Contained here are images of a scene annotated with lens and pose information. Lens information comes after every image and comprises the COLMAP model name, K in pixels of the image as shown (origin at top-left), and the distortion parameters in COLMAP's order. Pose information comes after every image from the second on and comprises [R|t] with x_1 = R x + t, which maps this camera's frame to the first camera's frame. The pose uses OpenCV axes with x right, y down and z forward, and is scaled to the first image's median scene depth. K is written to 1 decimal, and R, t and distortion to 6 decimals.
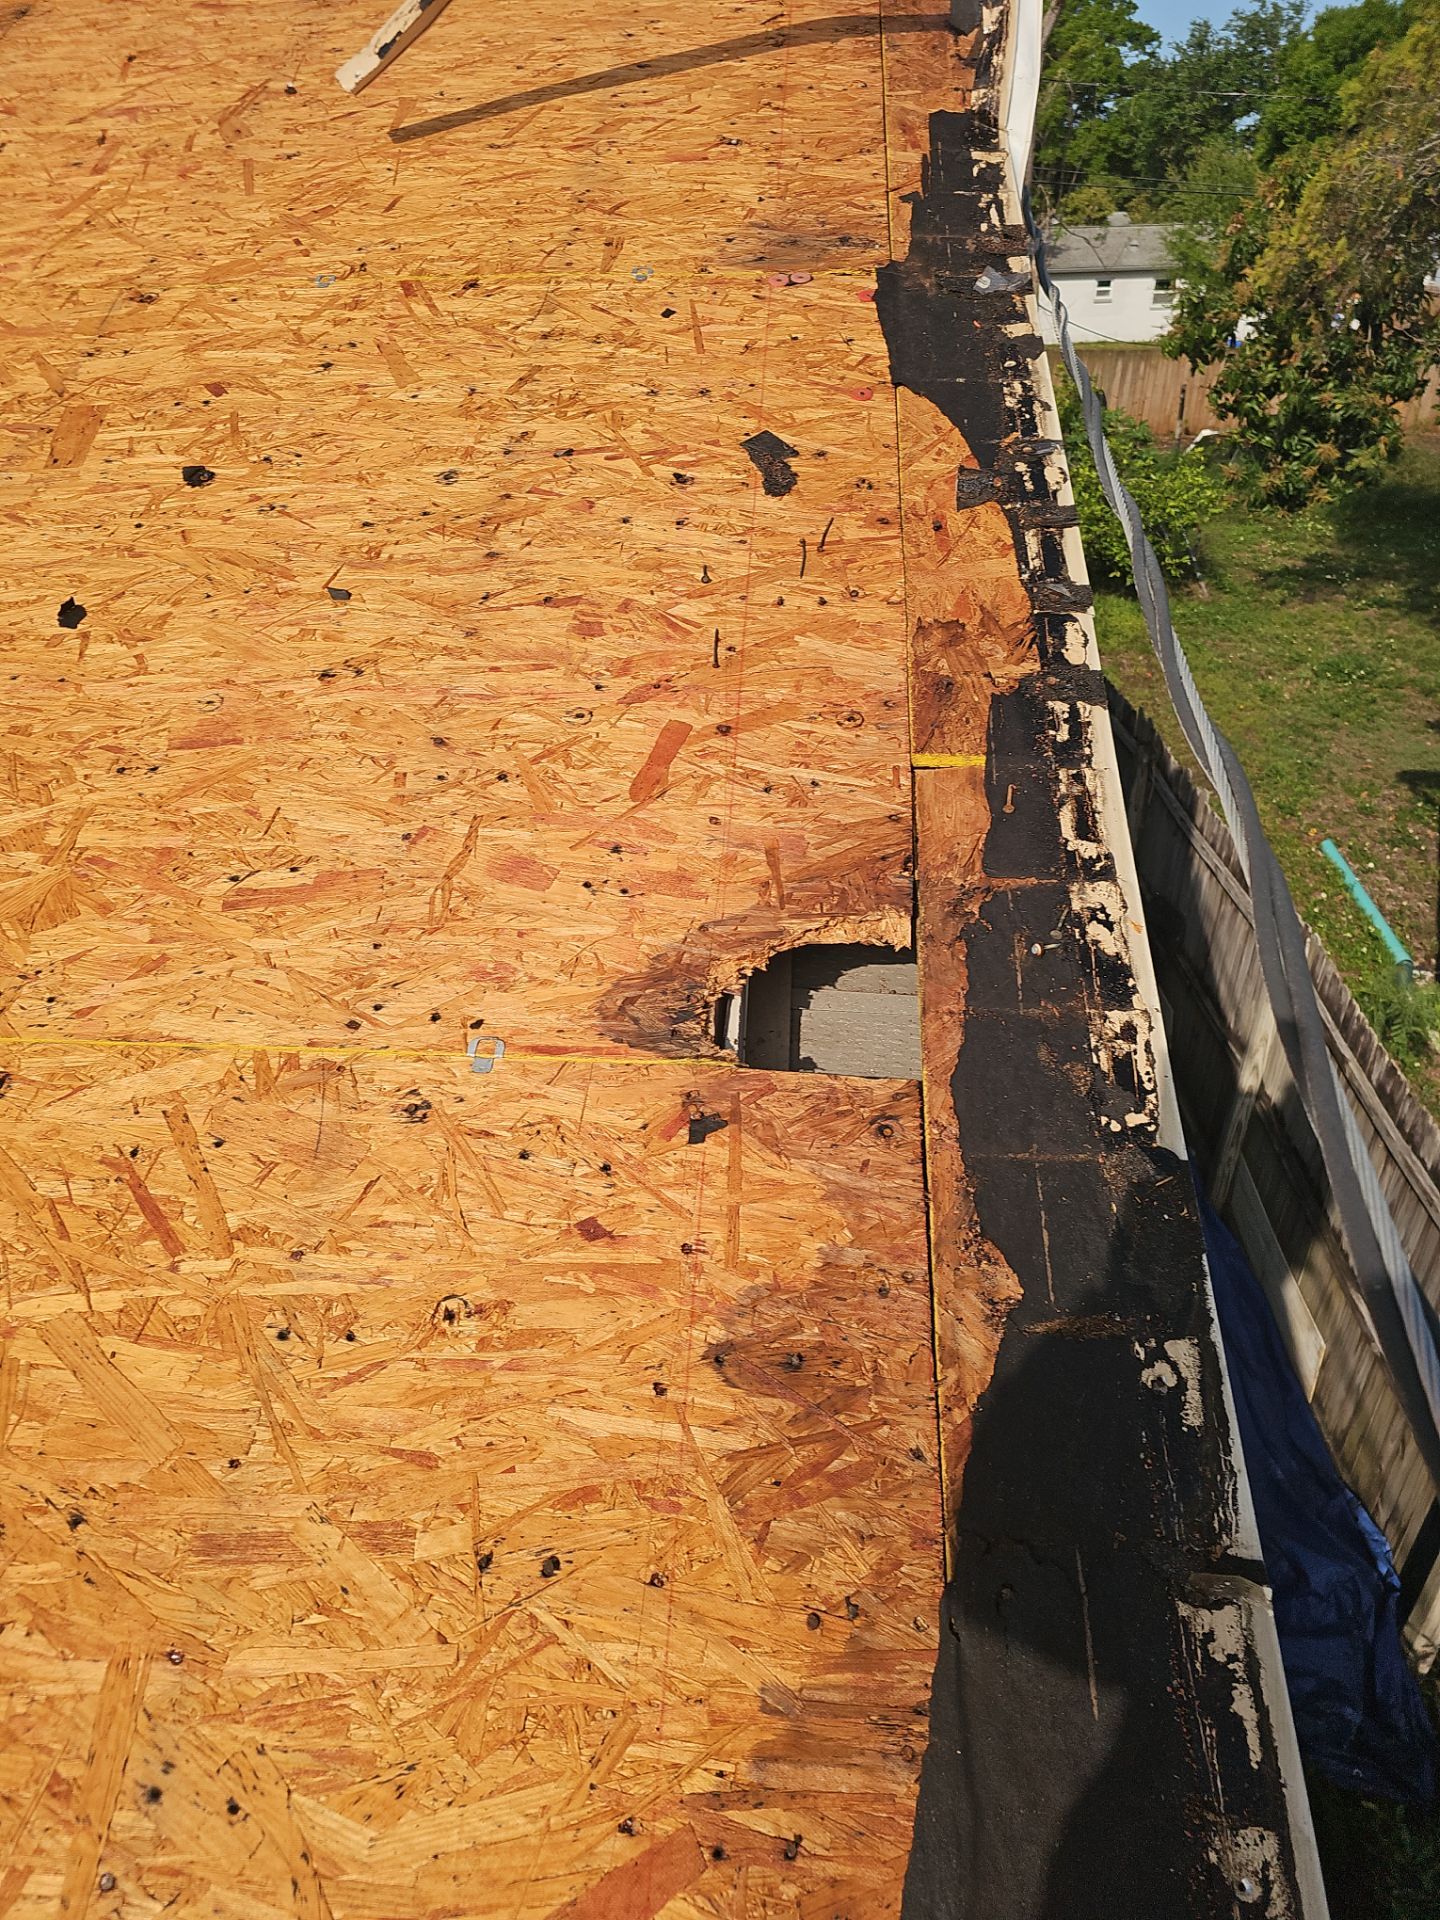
lens RADIAL K [[1112.4, 0, 720.0], [0, 1112.4, 960.0], [0, 0, 1]] dist [0.034274, -0.024520]
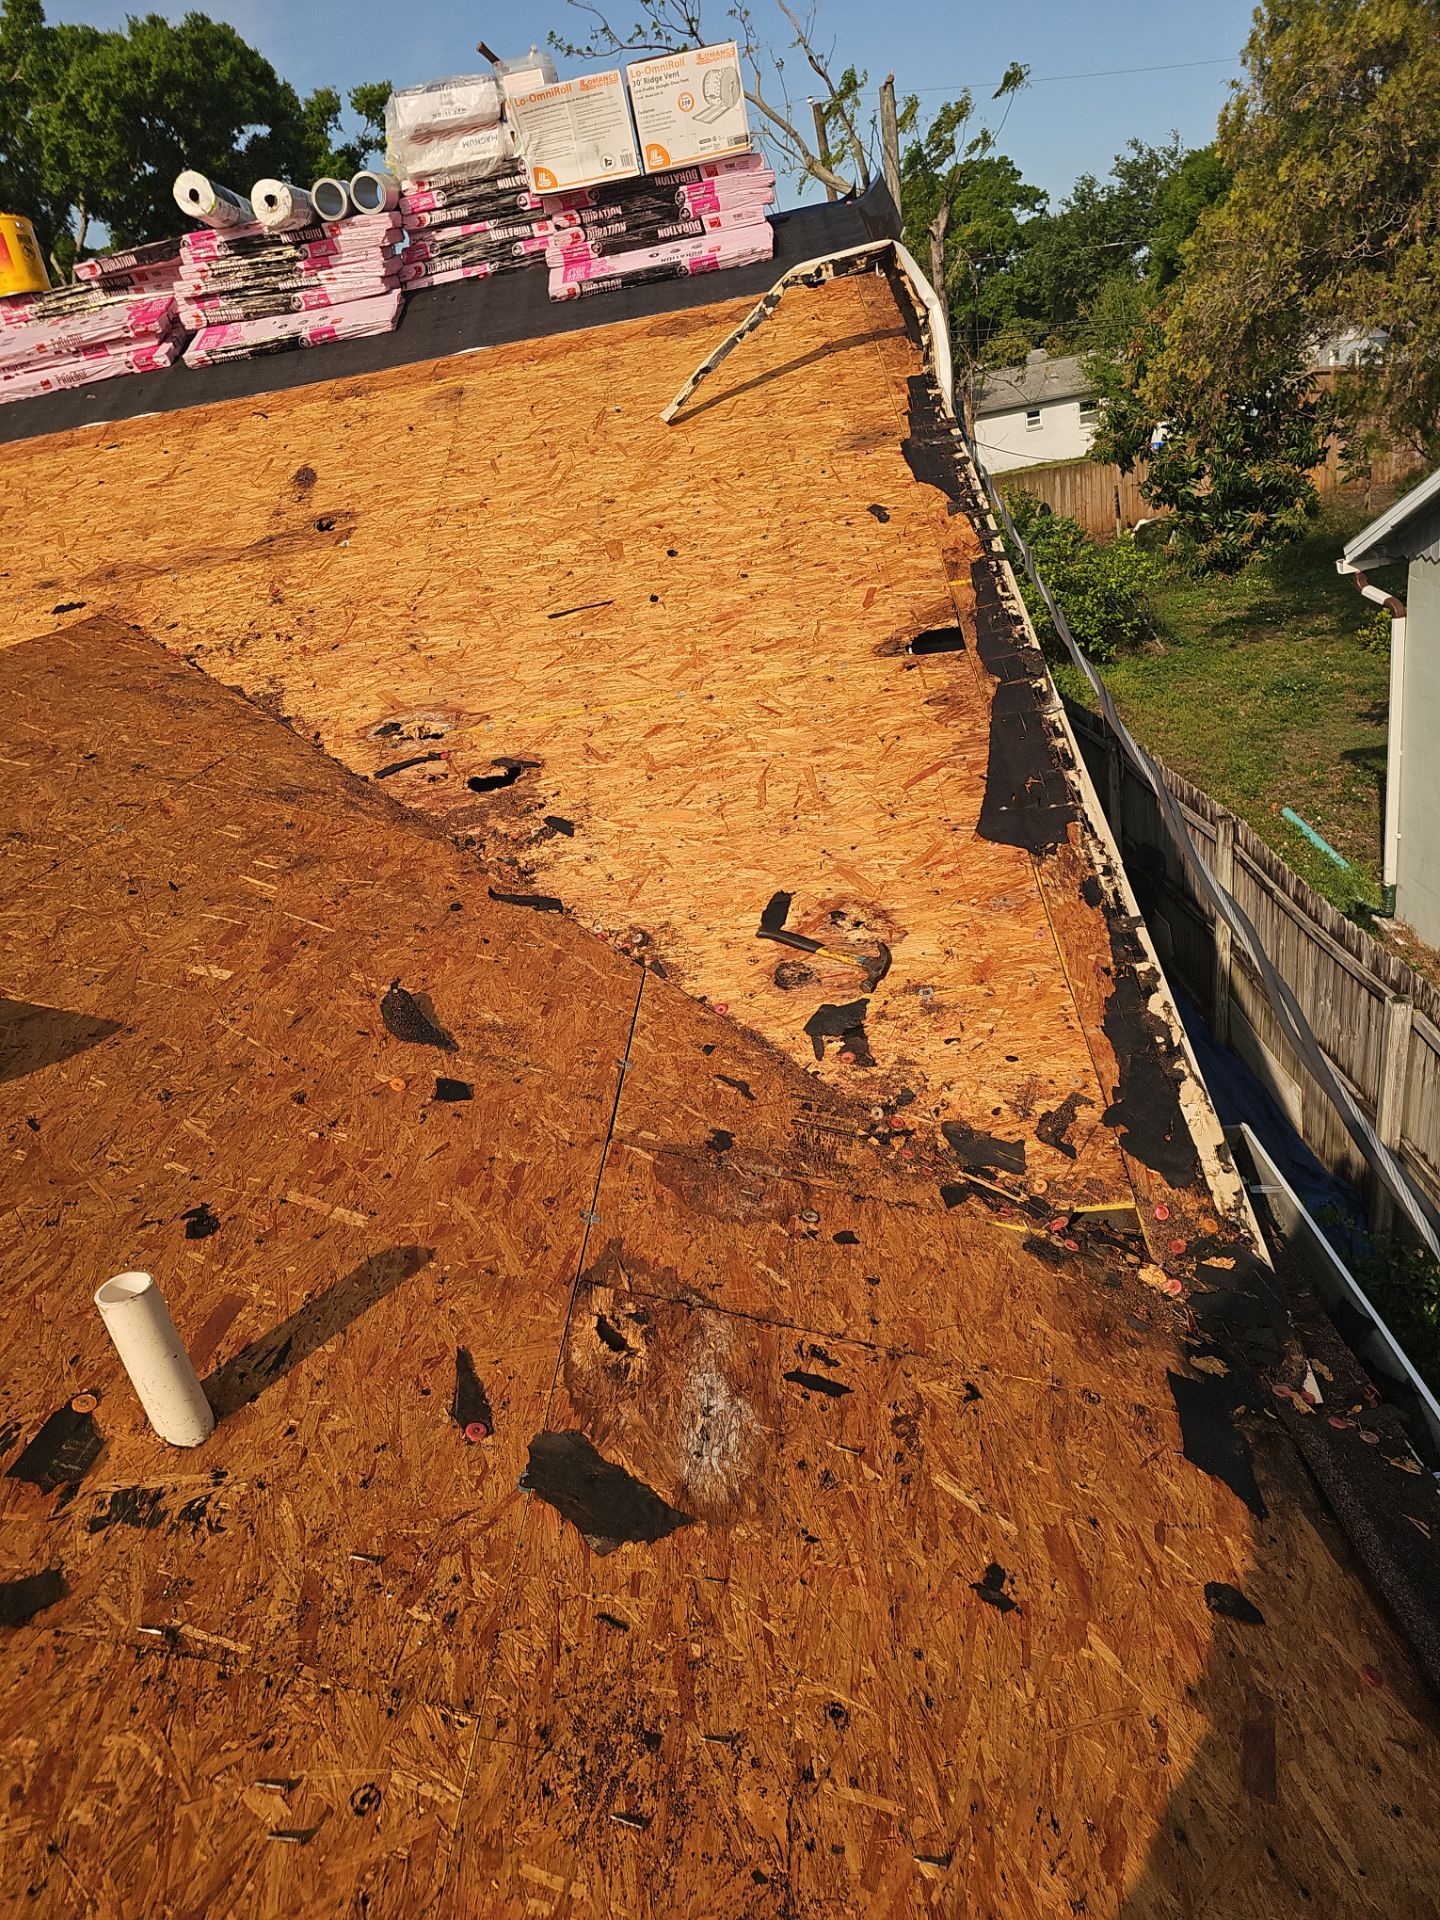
lens RADIAL K [[1112.4, 0, 720.0], [0, 1112.4, 960.0], [0, 0, 1]] dist [0.034274, -0.024520]
pose [[0.988518, -0.148509, -0.027886, -0.117871], [0.143739, 0.981097, -0.129567, 0.258597], [0.046601, 0.124071, 0.991178, -0.446183]]
